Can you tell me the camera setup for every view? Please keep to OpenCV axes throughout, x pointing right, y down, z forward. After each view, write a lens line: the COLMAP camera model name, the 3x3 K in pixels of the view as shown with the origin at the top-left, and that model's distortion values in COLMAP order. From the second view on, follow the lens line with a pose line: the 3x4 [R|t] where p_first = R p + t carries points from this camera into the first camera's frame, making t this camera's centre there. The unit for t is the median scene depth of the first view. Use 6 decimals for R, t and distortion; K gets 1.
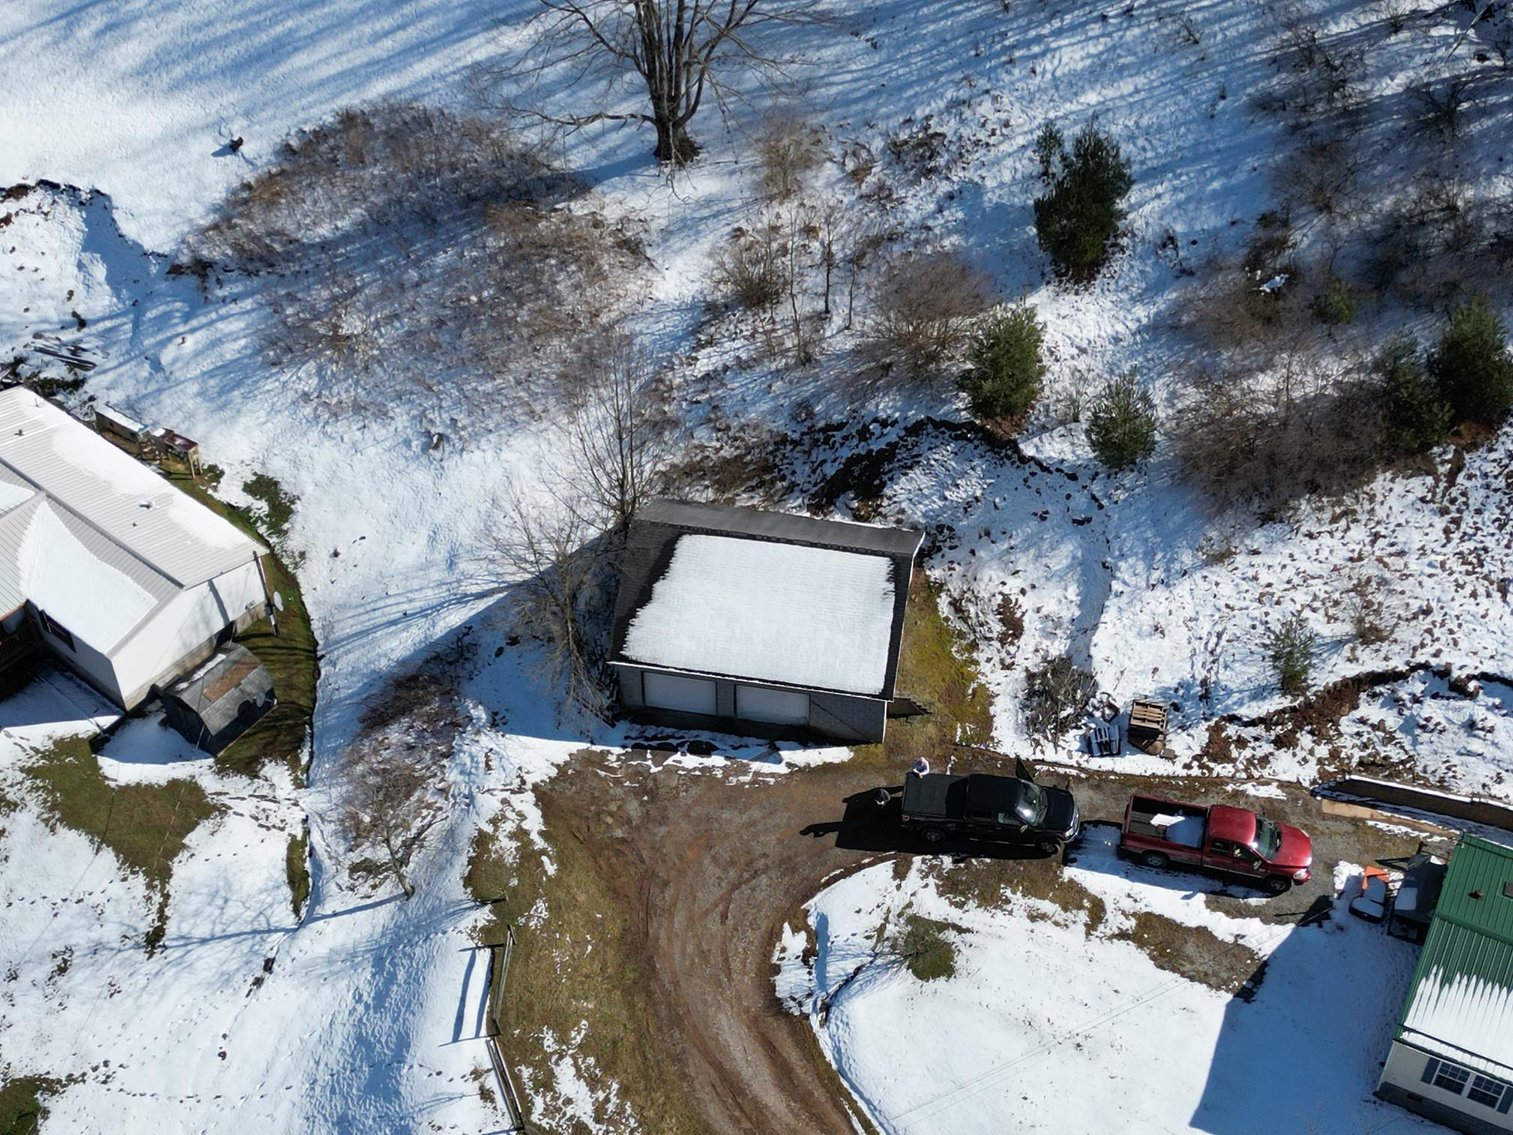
lens RADIAL K [[2090.3, 0, 766.3], [0, 2090.3, 570.0], [0, 0, 1]] dist [0.217133, -0.639761]
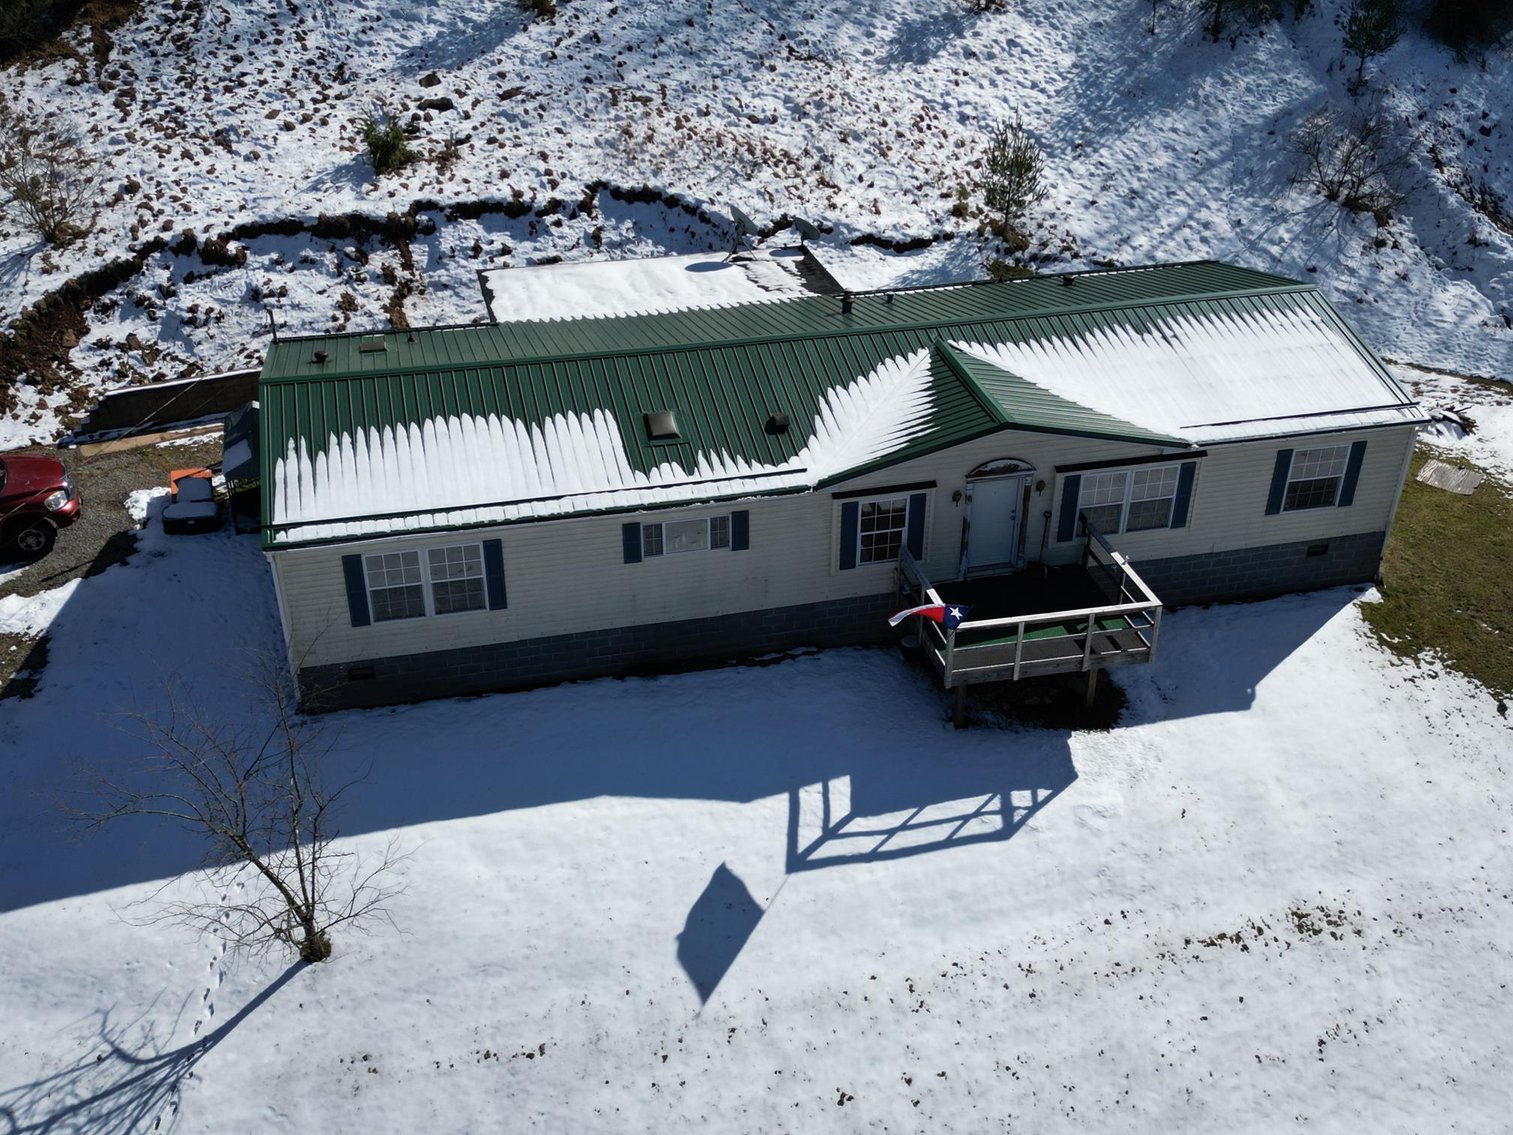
lens RADIAL K [[1555.5, 0, 766.2], [0, 1555.5, 569.1], [0, 0, 1]] dist [0.091149, -0.114500]
pose [[0.764693, -0.330790, 0.553012, 0.145198], [0.448893, 0.889156, -0.088860, 0.267124], [-0.462320, 0.316194, 0.828421, 0.521079]]
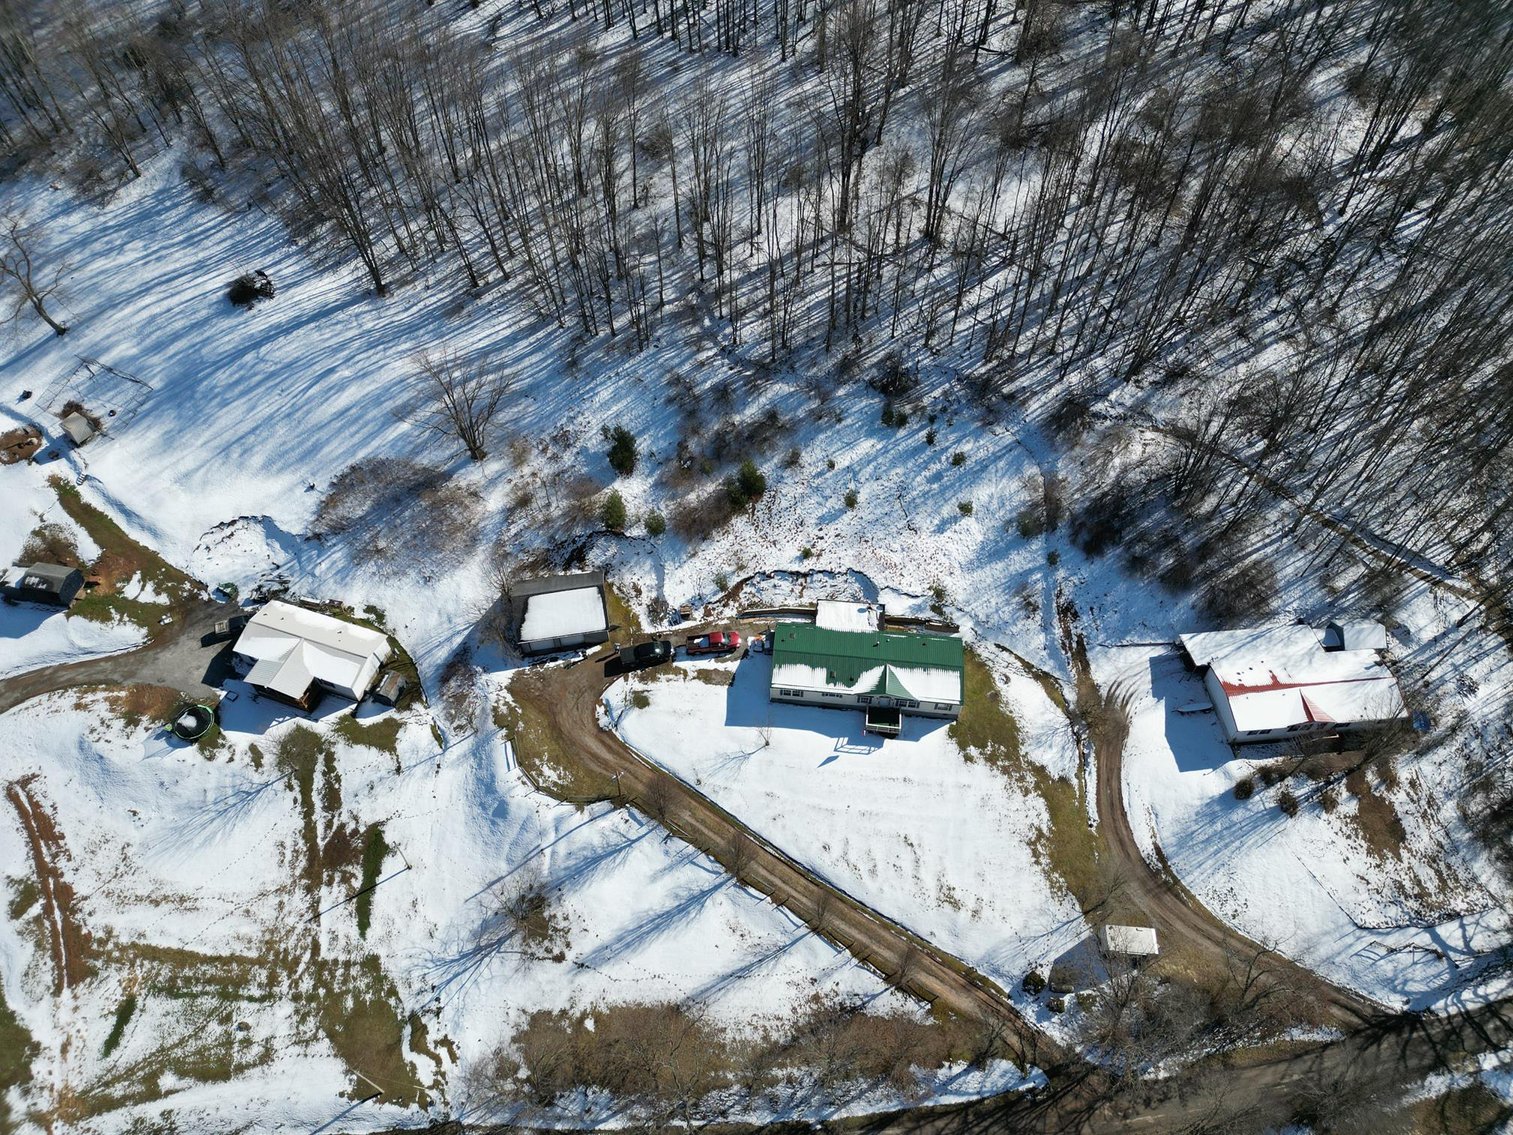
lens RADIAL K [[1045.3, 0, 763.0], [0, 1045.3, 569.7], [0, 0, 1]] dist [0.148650, -0.319806]
pose [[0.935619, -0.280347, 0.214527, -0.038991], [0.246390, 0.953810, 0.171869, -0.241903], [-0.252801, -0.107947, 0.961478, -0.599809]]
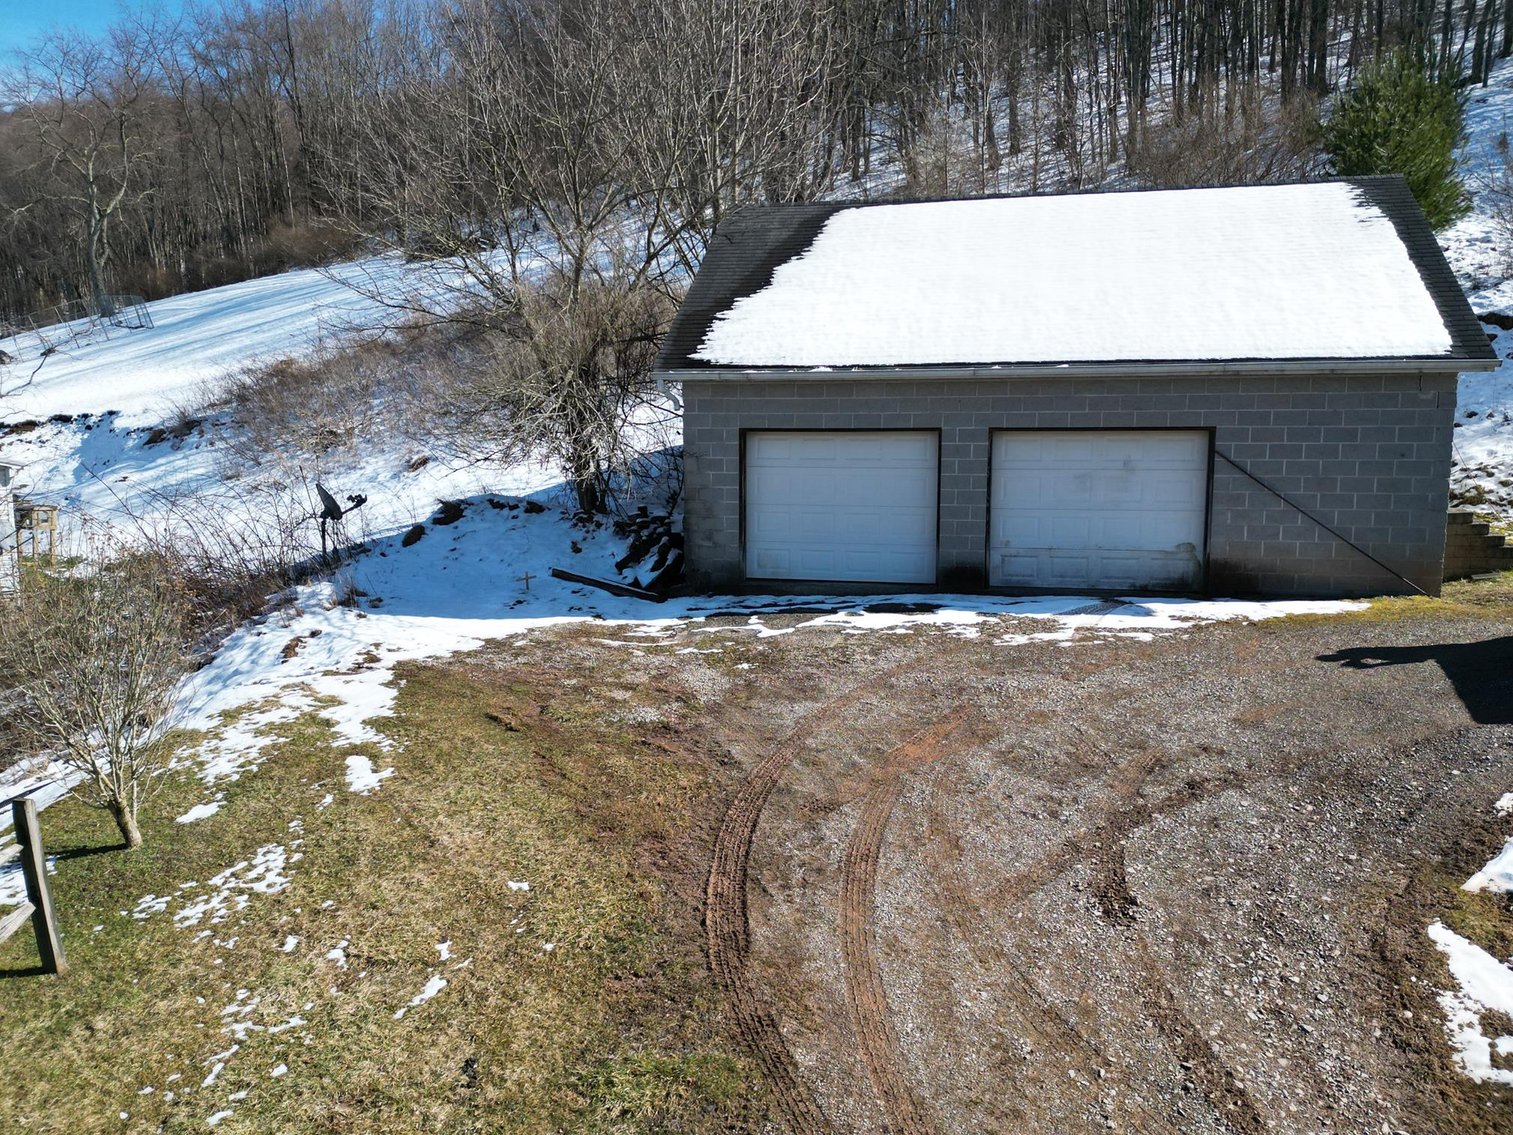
lens RADIAL K [[1190.3, 0, 756.5], [0, 1190.3, 567.5], [0, 0, 1]] dist [0.093112, -0.120088]
pose [[0.999267, 0.003443, -0.038121, -0.048706], [-0.026048, 0.790924, -0.611360, 0.203533], [0.028045, 0.611905, 0.790434, 0.846871]]
